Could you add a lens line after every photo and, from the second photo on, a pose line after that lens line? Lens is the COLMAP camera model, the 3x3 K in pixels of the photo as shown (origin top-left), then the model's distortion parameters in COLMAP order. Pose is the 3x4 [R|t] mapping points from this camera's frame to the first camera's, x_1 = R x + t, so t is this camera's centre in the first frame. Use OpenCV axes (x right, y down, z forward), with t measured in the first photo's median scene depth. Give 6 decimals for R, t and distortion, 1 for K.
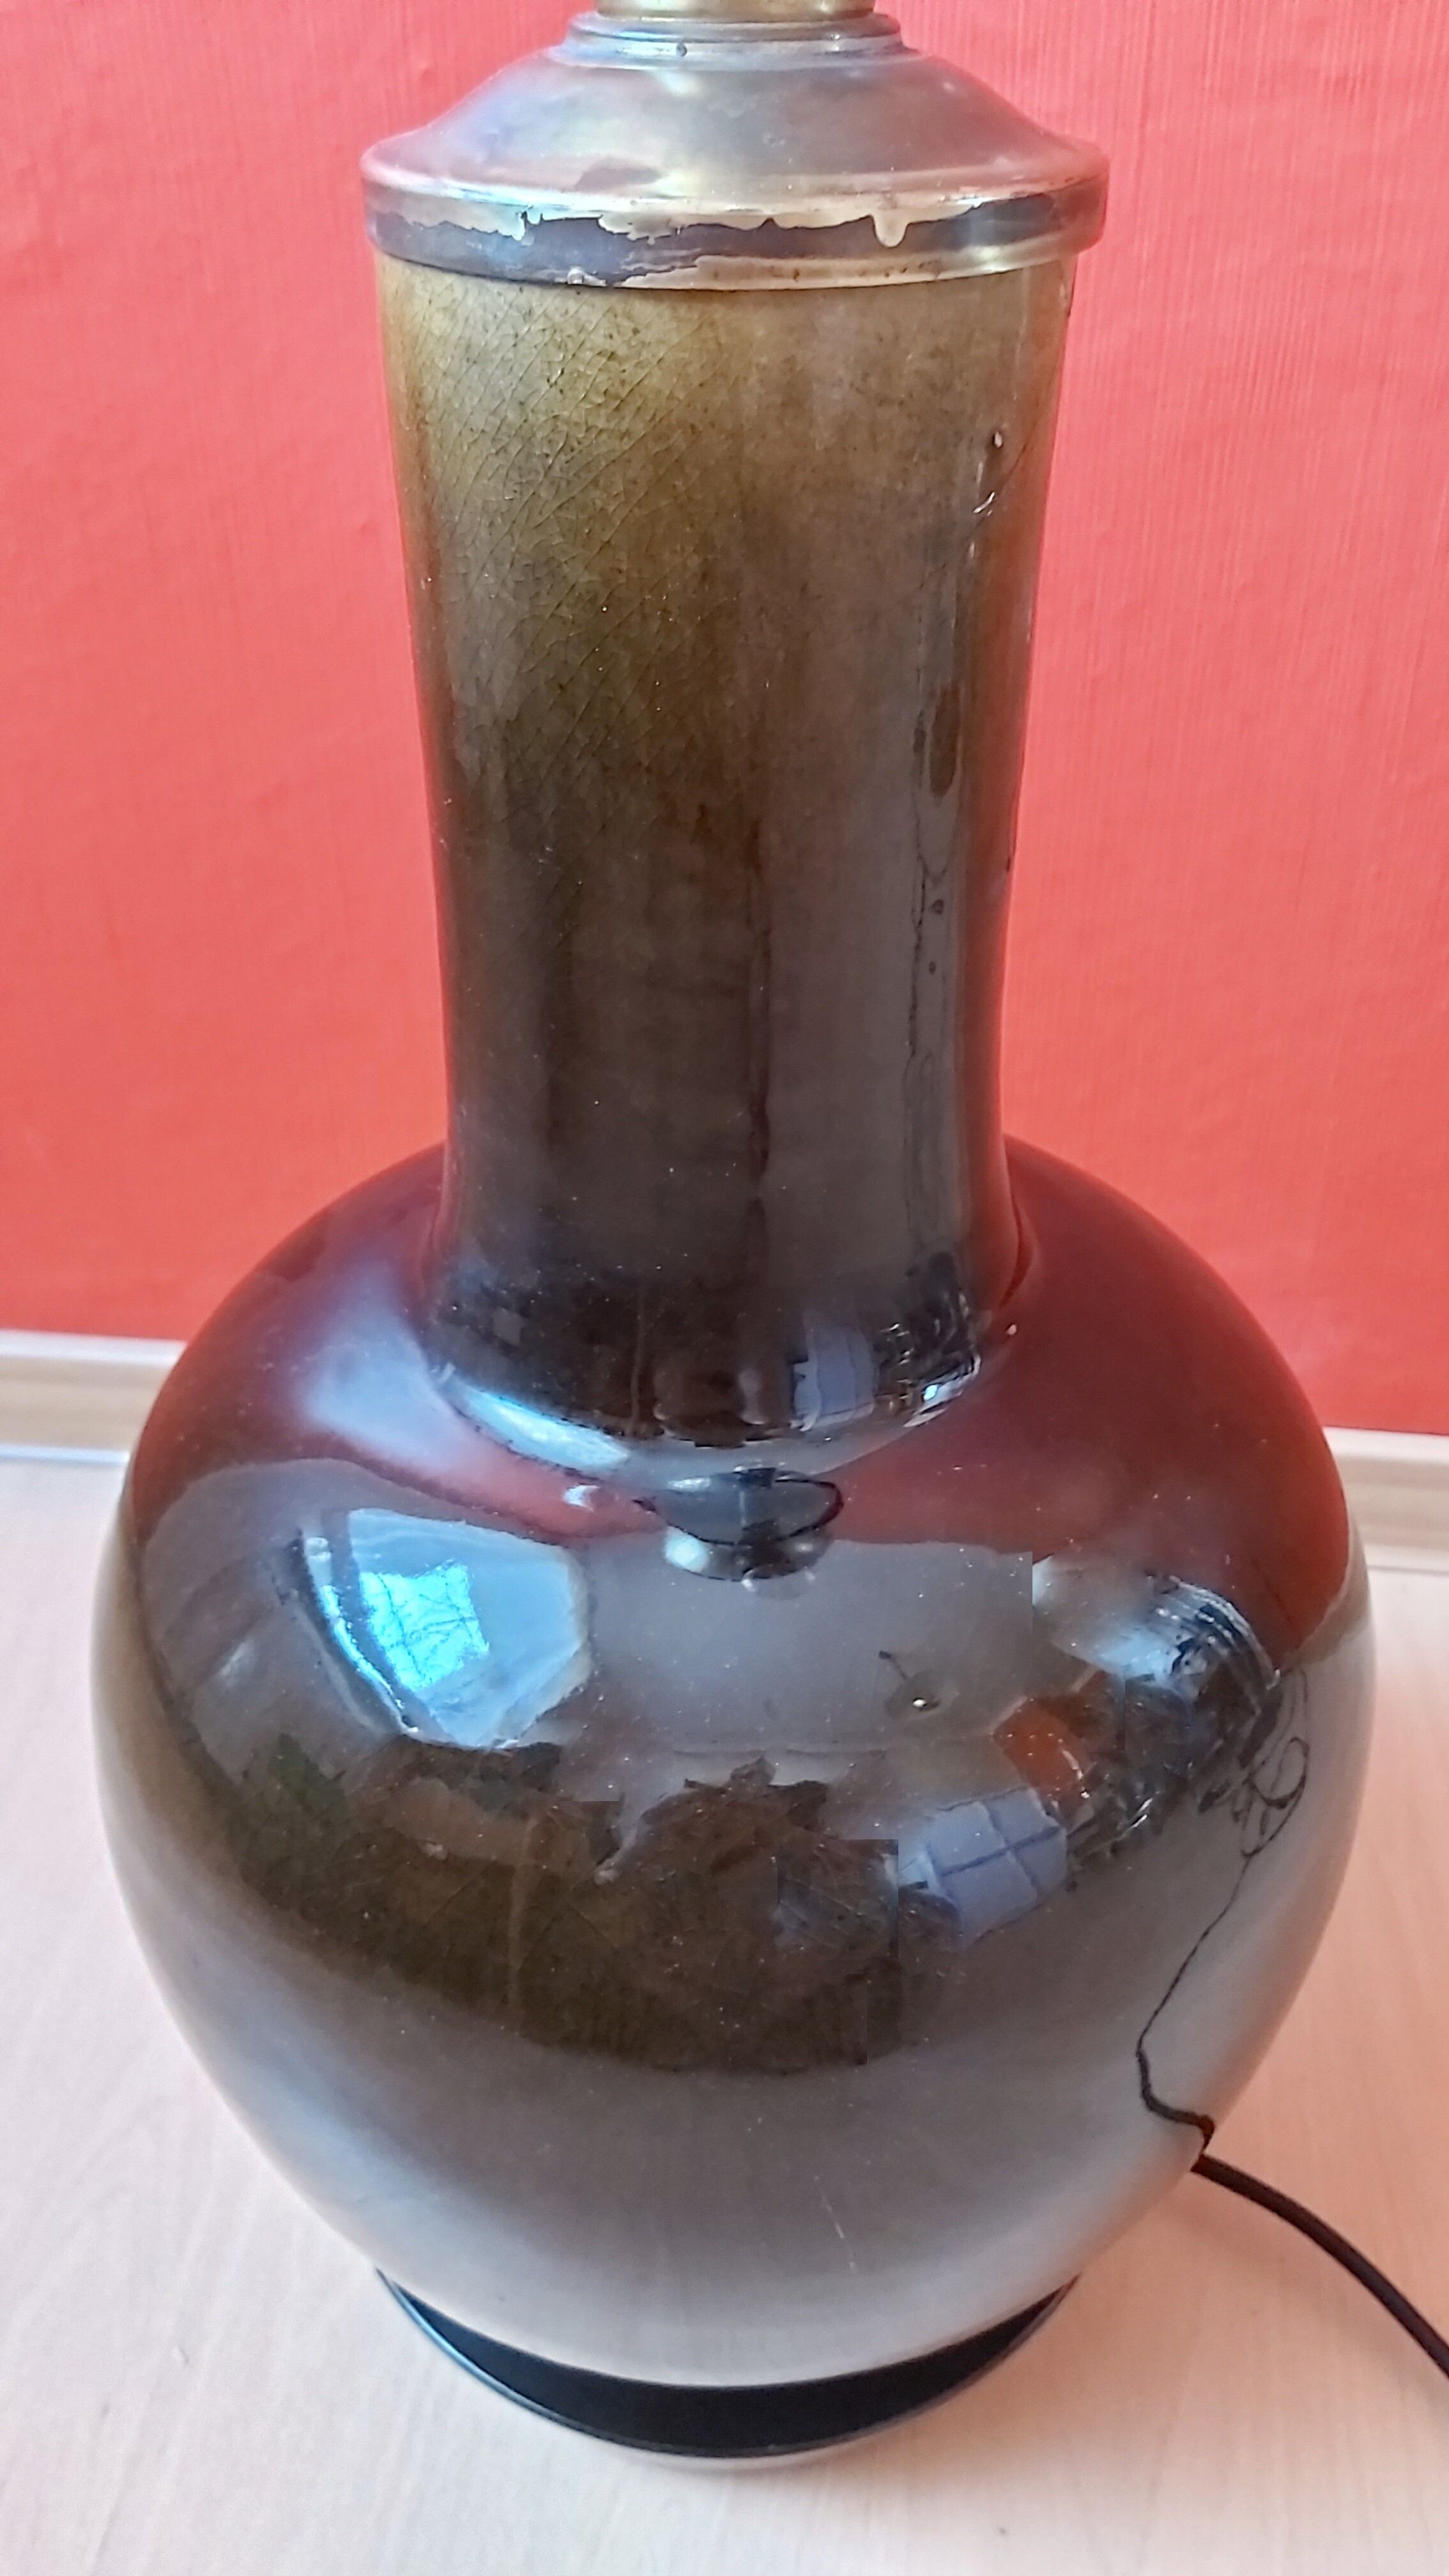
lens RADIAL K [[2012.0, 0, 724.5], [0, 2012.0, 1288.0], [0, 0, 1]] dist [0.122816, -0.179399]
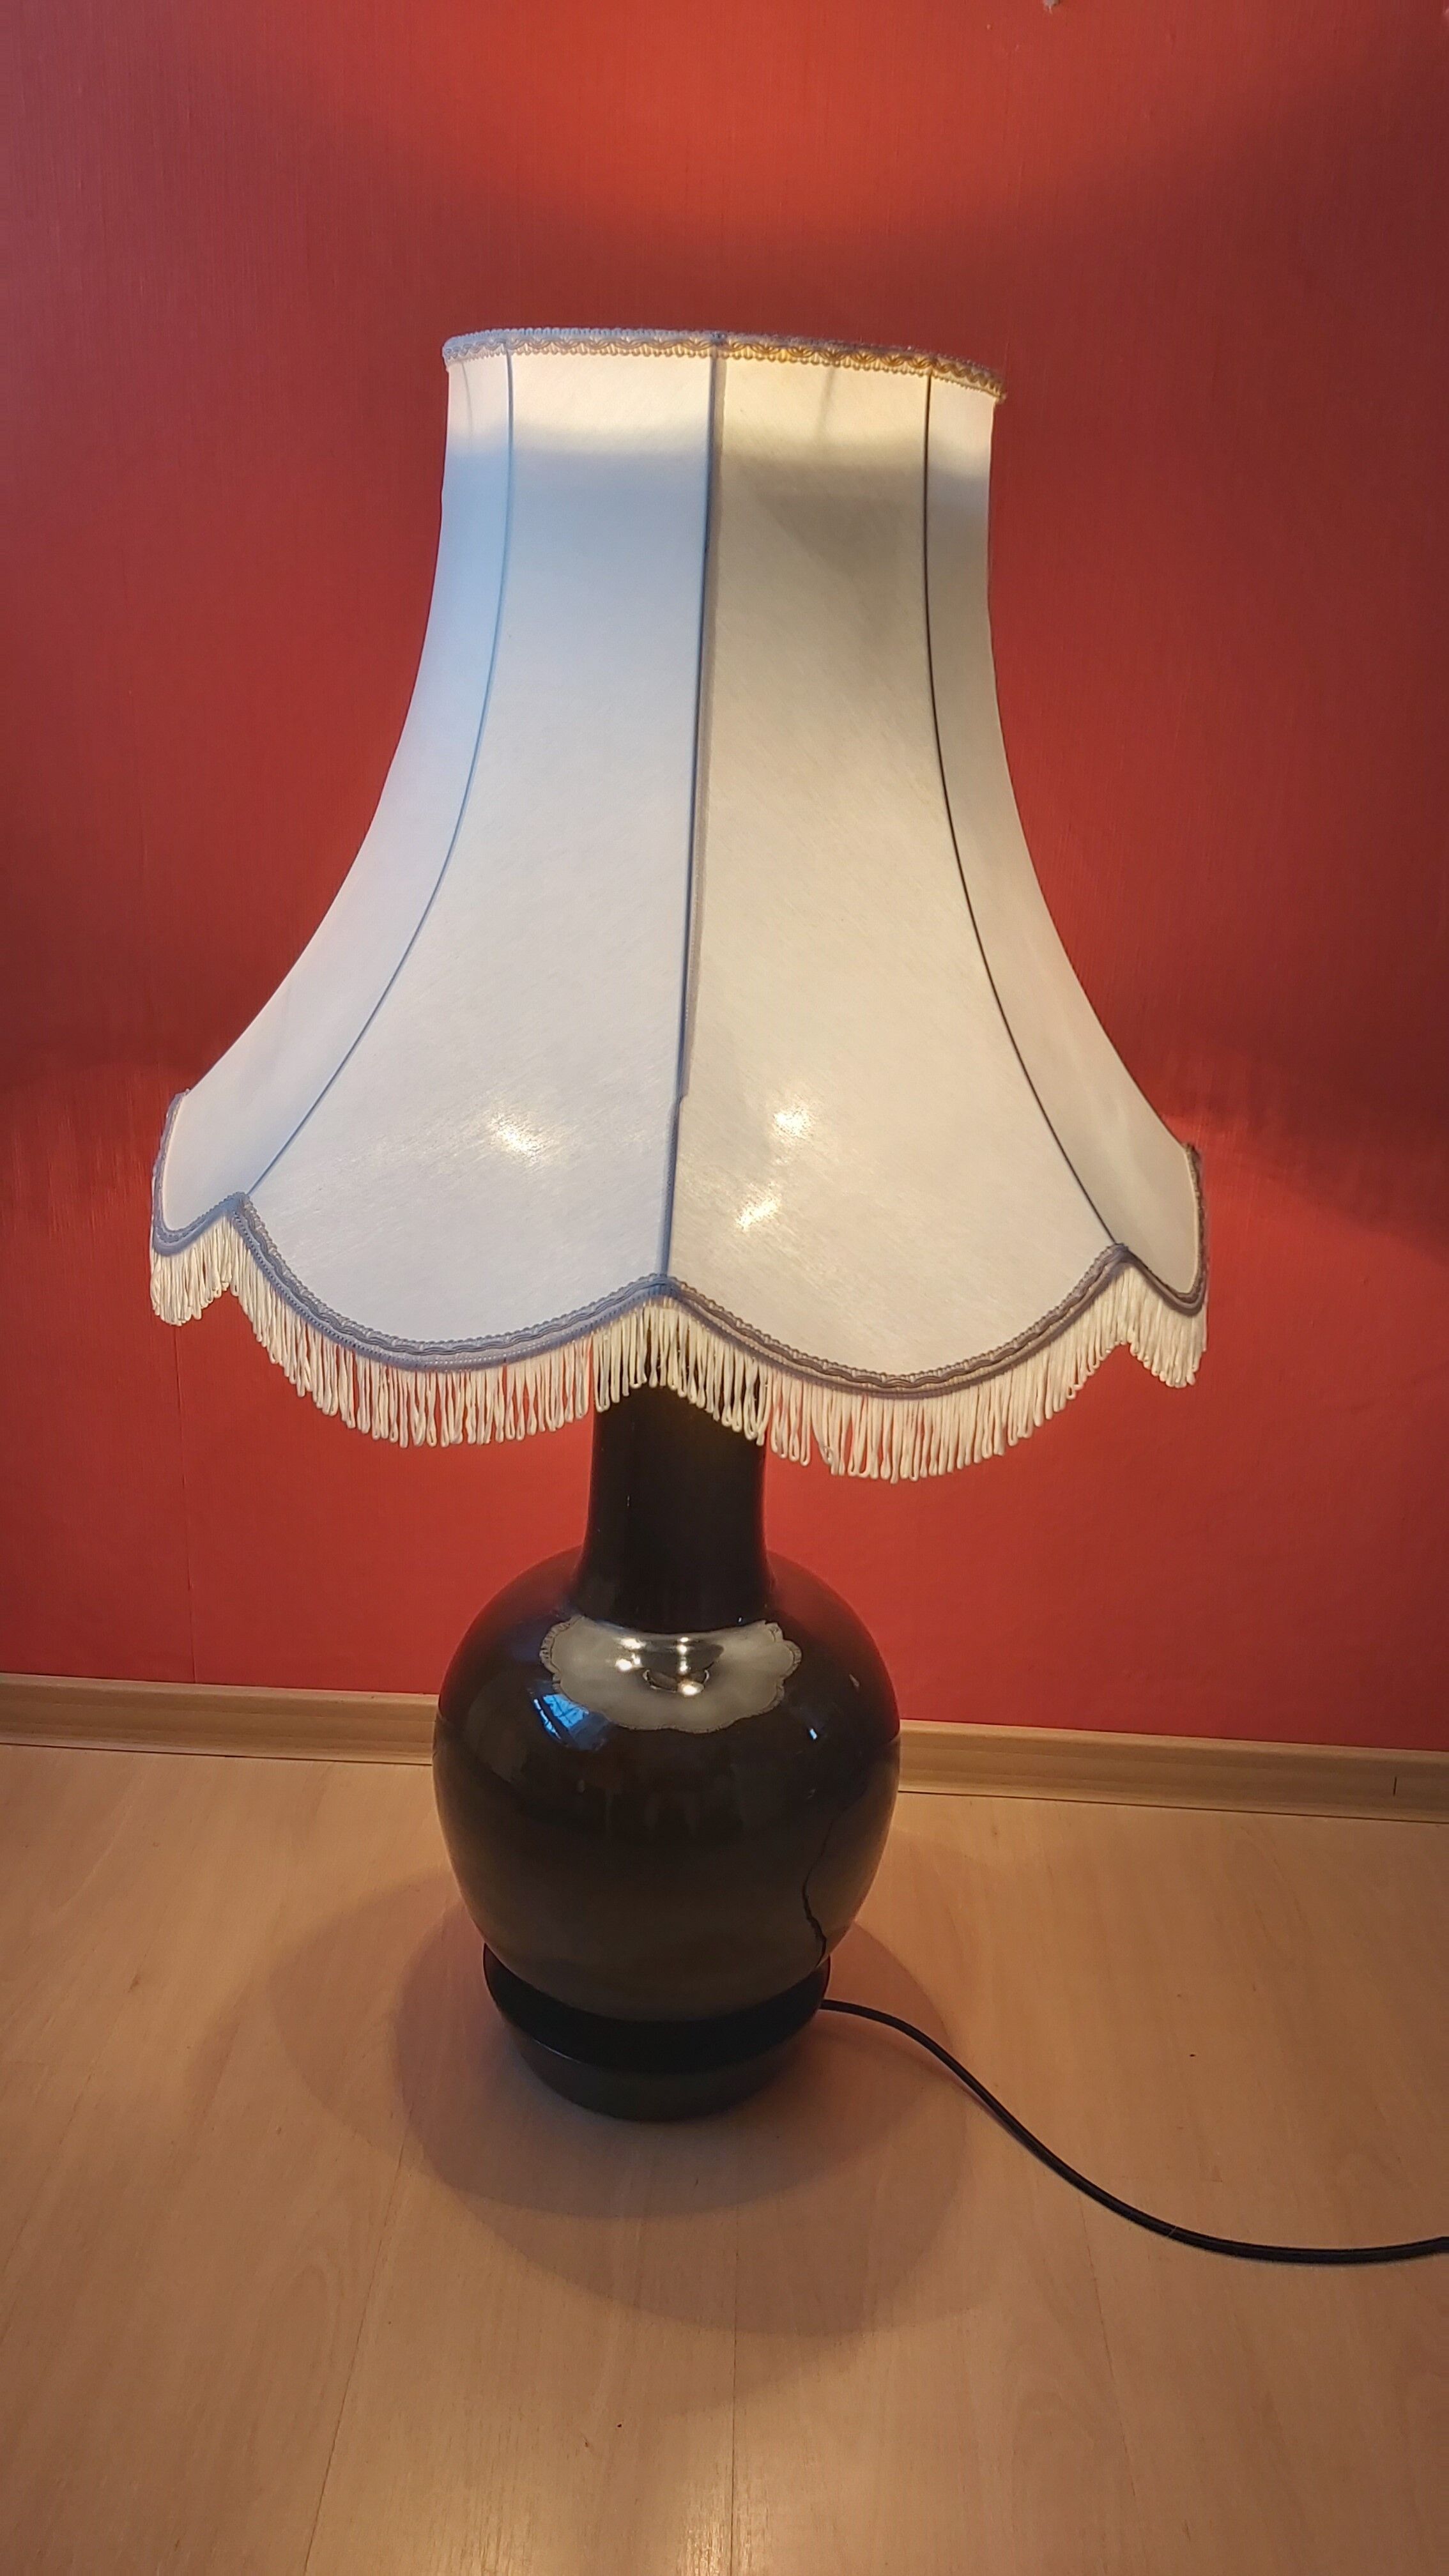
lens RADIAL K [[2012.0, 0, 724.5], [0, 2012.0, 1288.0], [0, 0, 1]] dist [0.122816, -0.179399]
pose [[0.993741, 0.022517, 0.109414, -0.306669], [0.009696, 0.958392, -0.285291, 0.495588], [-0.111285, 0.284566, 0.952175, -2.340541]]
